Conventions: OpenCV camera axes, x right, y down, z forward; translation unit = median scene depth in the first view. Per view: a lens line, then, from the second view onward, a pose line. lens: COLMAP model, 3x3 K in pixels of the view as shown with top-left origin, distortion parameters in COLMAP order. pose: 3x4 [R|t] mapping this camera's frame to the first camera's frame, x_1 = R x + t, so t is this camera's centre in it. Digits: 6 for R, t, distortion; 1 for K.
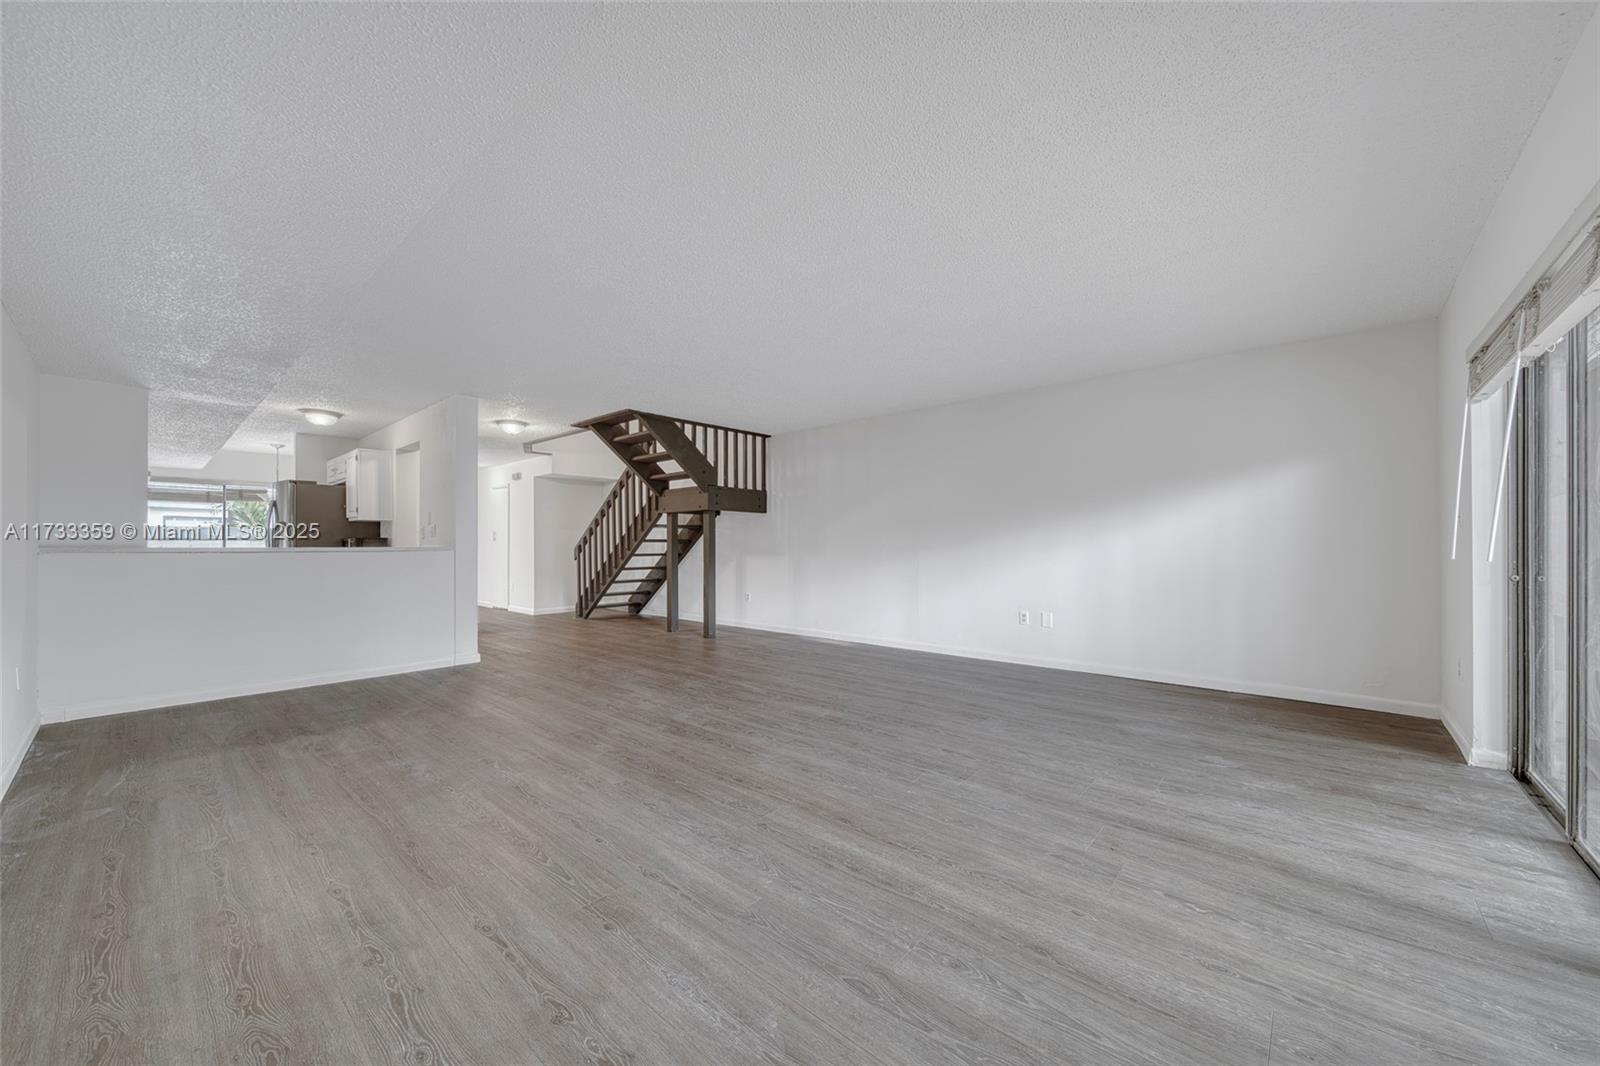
lens RADIAL K [[562.6, 0, 796.5], [0, 562.6, 539.0], [0, 0, 1]] dist [-0.000476, -0.000993]
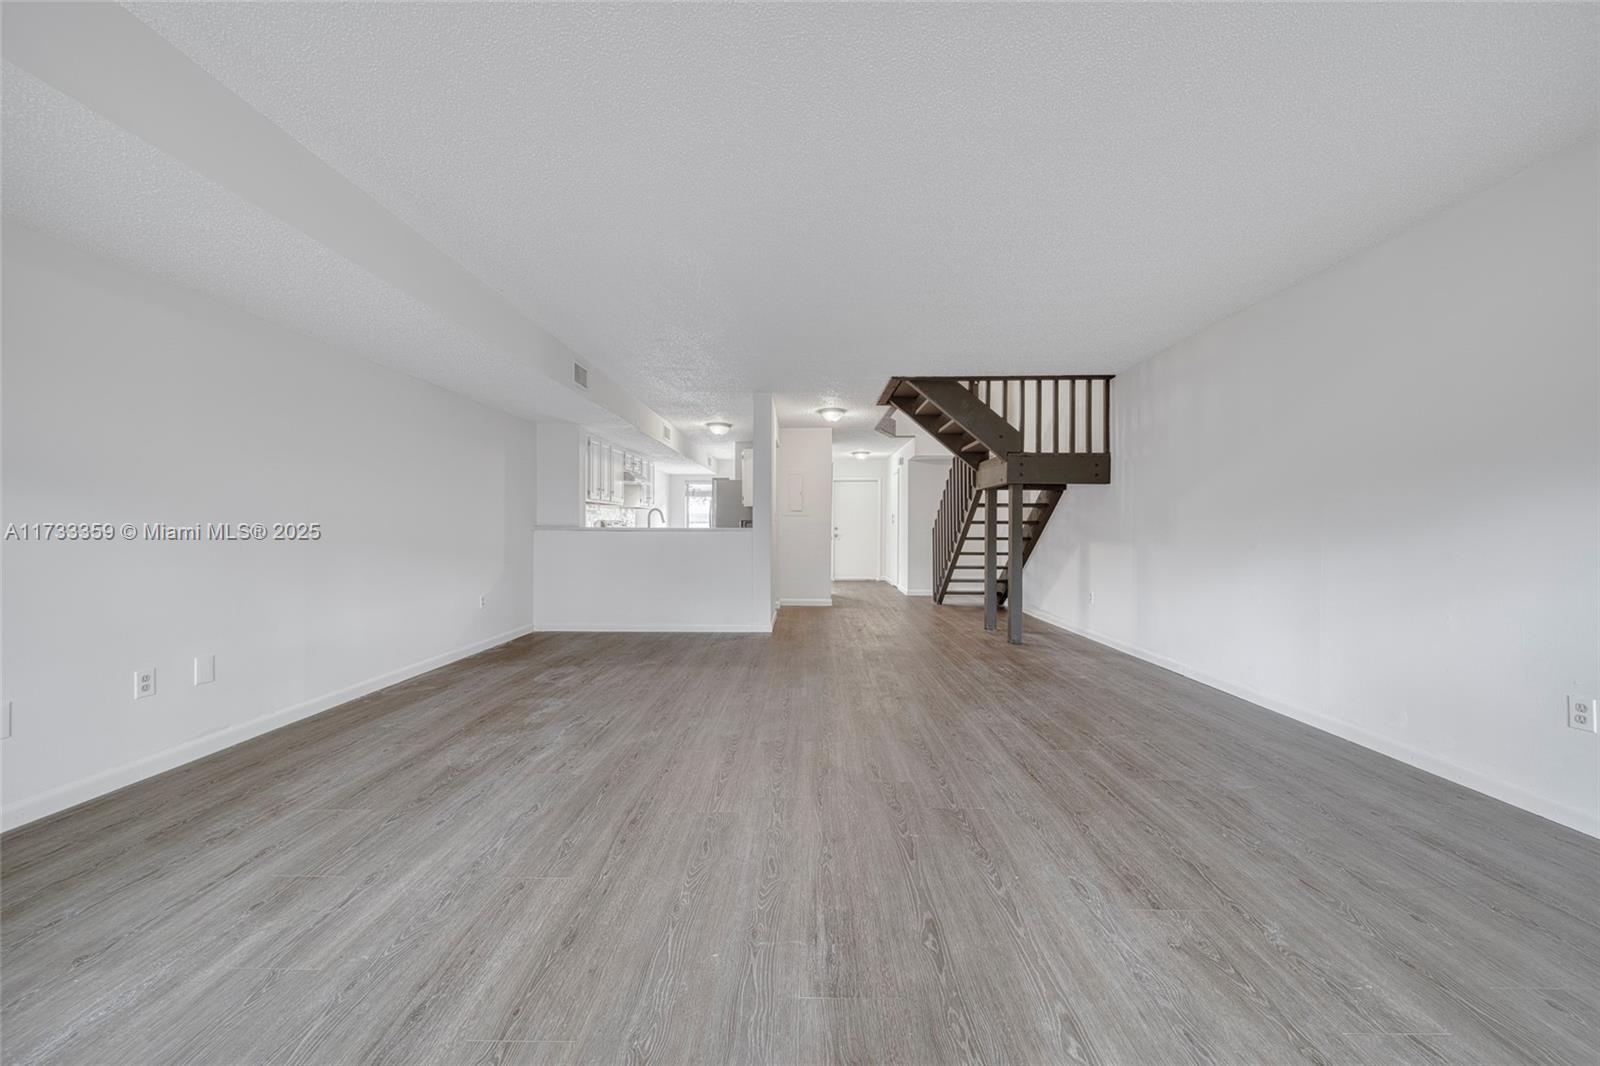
lens RADIAL K [[562.6, 0, 798.9], [0, 562.6, 540.0], [0, 0, 1]] dist [-0.000476, -0.000993]
pose [[0.674333, 0.021633, -0.738111, 0.227110], [0.004850, 0.999419, 0.033722, -0.000373], [0.738412, -0.026320, 0.673836, 0.225109]]
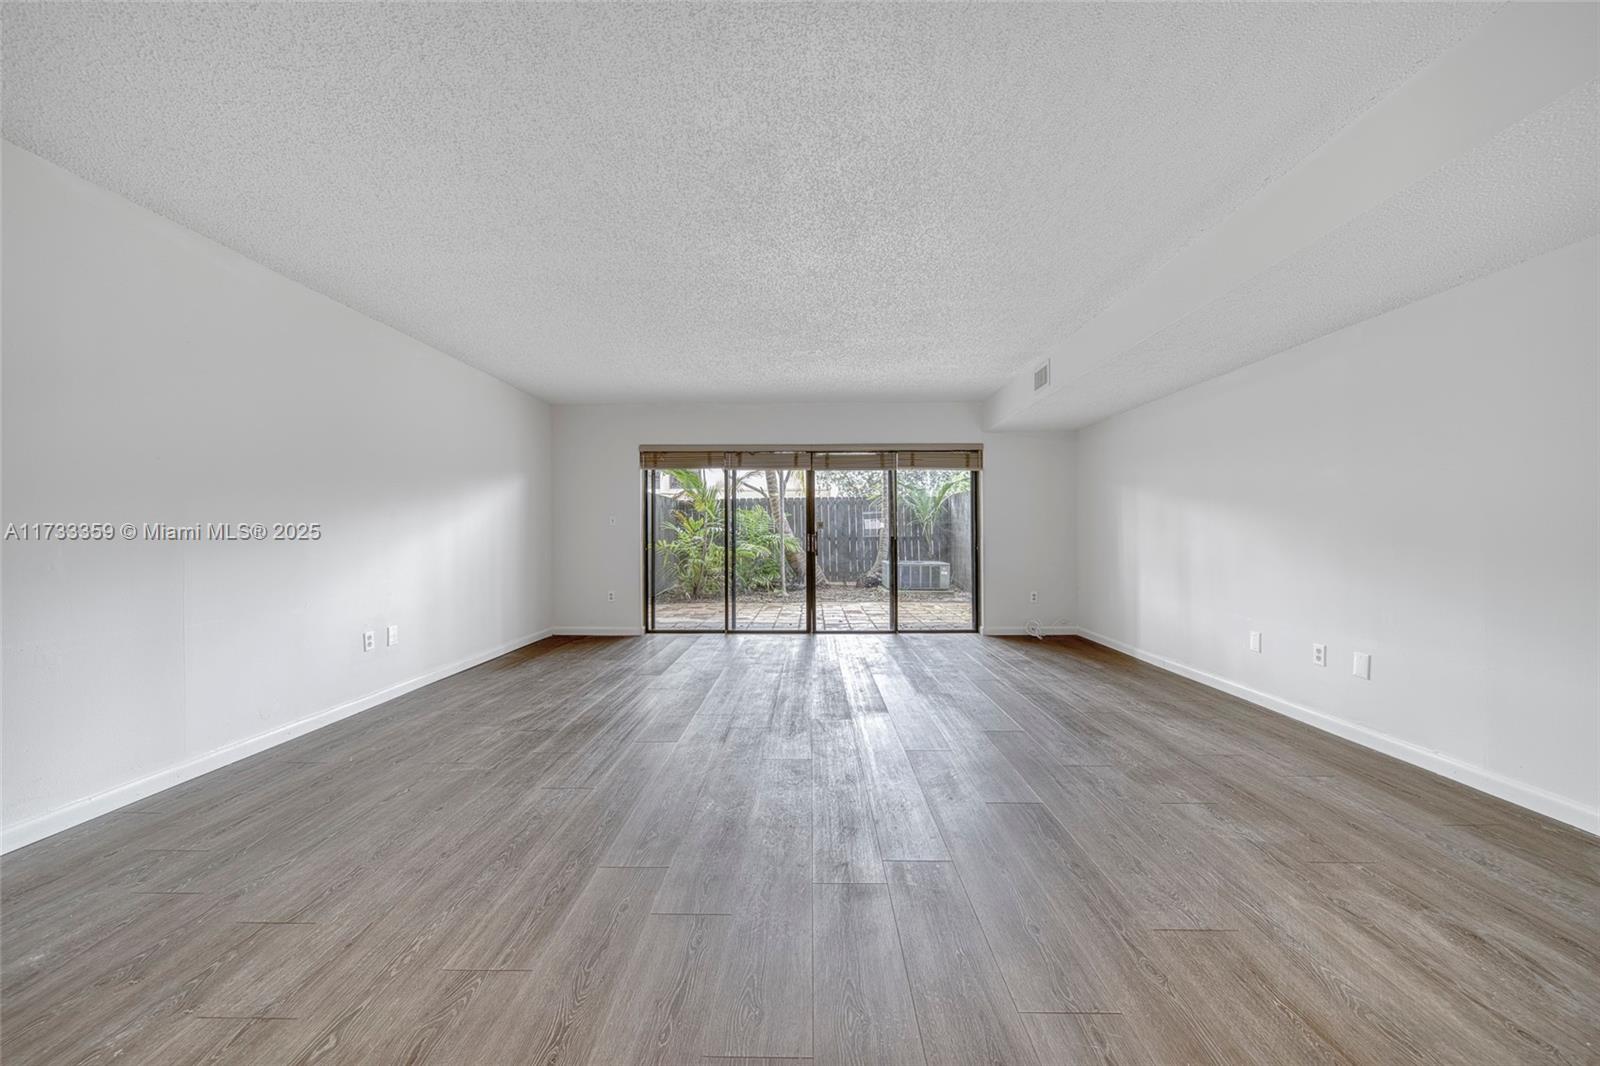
lens RADIAL K [[562.6, 0, 797.2], [0, 562.6, 532.0], [0, 0, 1]] dist [-0.000476, -0.000993]
pose [[-0.665138, 0.002470, 0.746716, -0.322459], [-0.003305, 0.999975, -0.006252, 0.003619], [-0.746713, -0.006626, -0.665113, 0.737401]]
